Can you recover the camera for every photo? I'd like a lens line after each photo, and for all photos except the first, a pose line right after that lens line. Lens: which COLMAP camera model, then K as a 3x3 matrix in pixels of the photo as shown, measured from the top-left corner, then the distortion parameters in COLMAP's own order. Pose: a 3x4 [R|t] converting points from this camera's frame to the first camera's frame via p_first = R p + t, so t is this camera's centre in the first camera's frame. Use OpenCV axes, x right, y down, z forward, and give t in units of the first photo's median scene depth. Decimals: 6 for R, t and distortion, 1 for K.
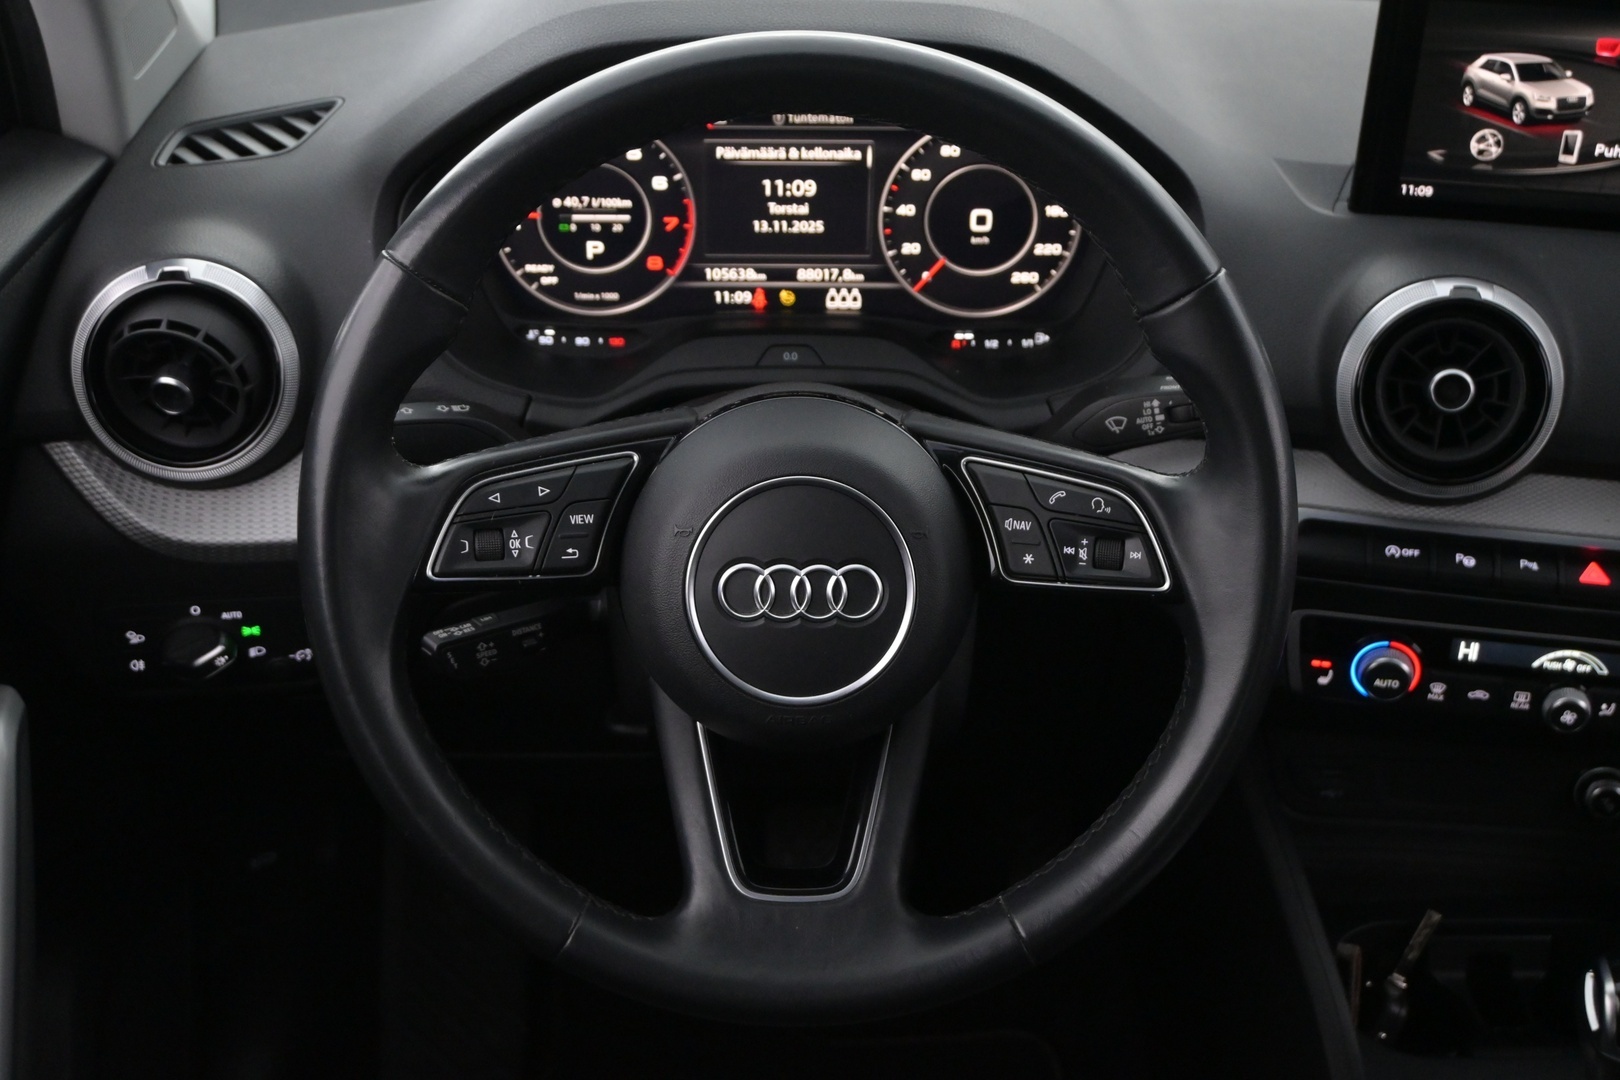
lens RADIAL K [[2132.4, 0, 811.2], [0, 2132.4, 541.4], [0, 0, 1]] dist [0.005009, 0.000000]
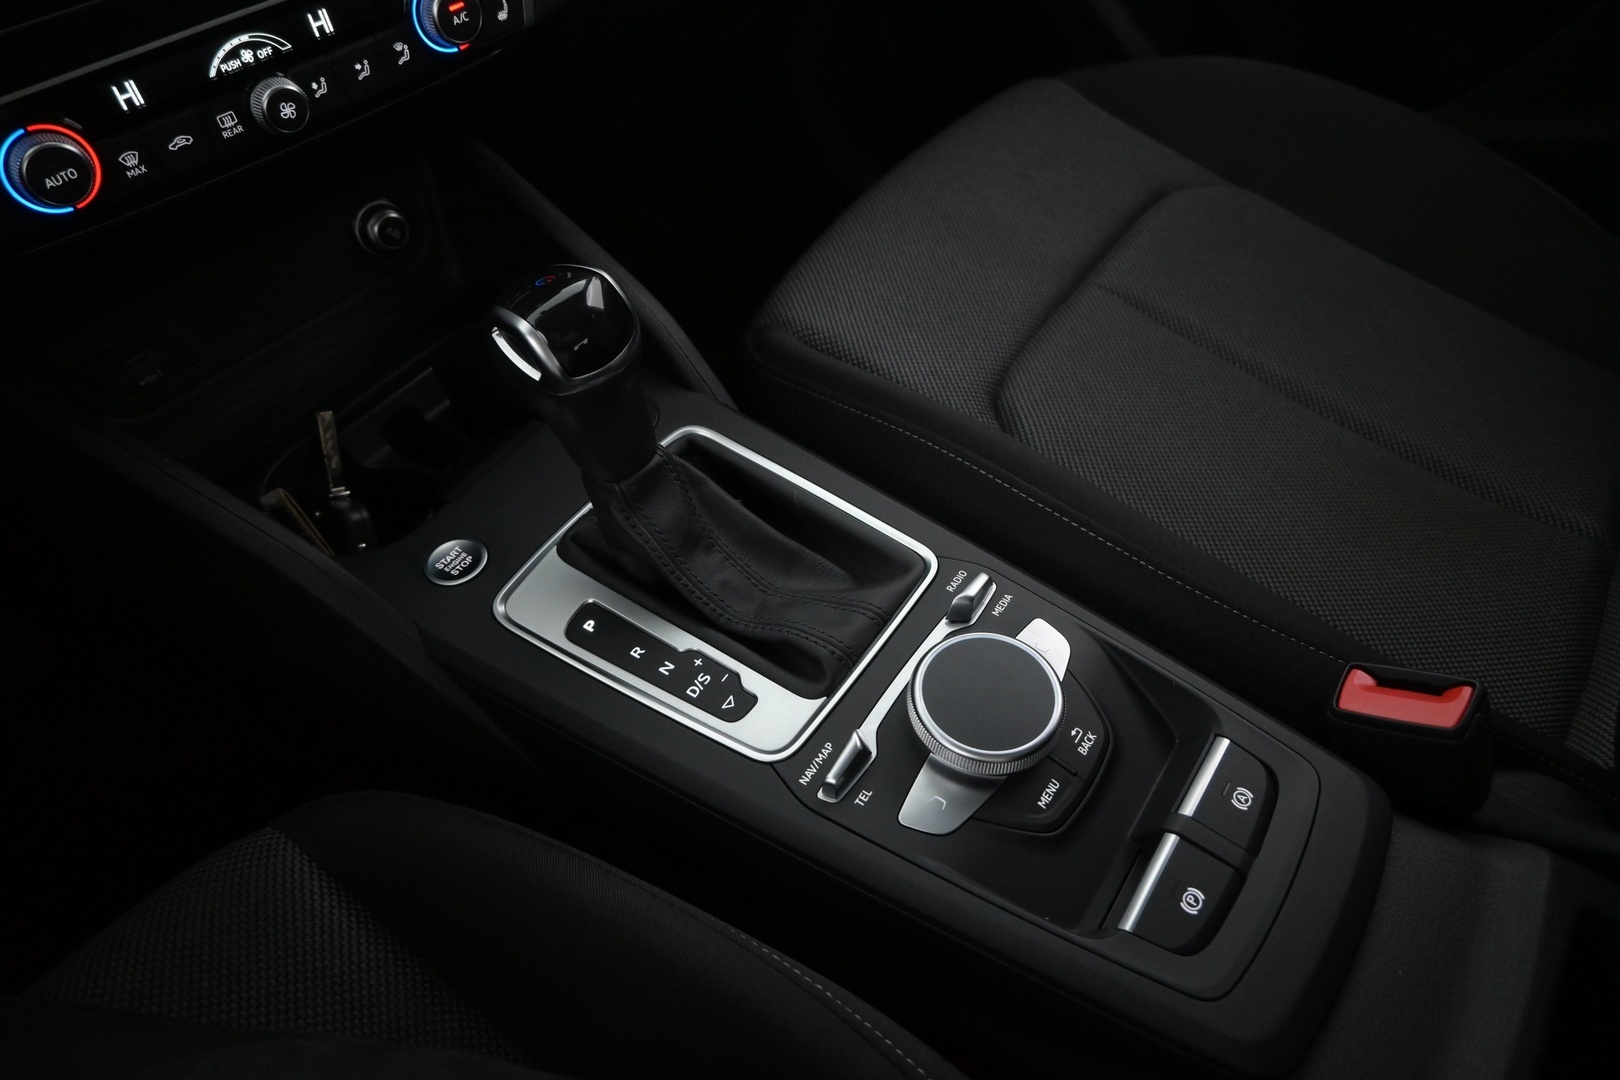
lens RADIAL K [[1112.5, 0, 807.3], [0, 1112.5, 537.8], [0, 0, 1]] dist [-0.000899, 0.001536]
pose [[0.588767, -0.629893, 0.506545, 0.145665], [0.487627, 0.776587, 0.398914, 0.137271], [-0.644650, 0.012138, 0.764381, 0.529658]]
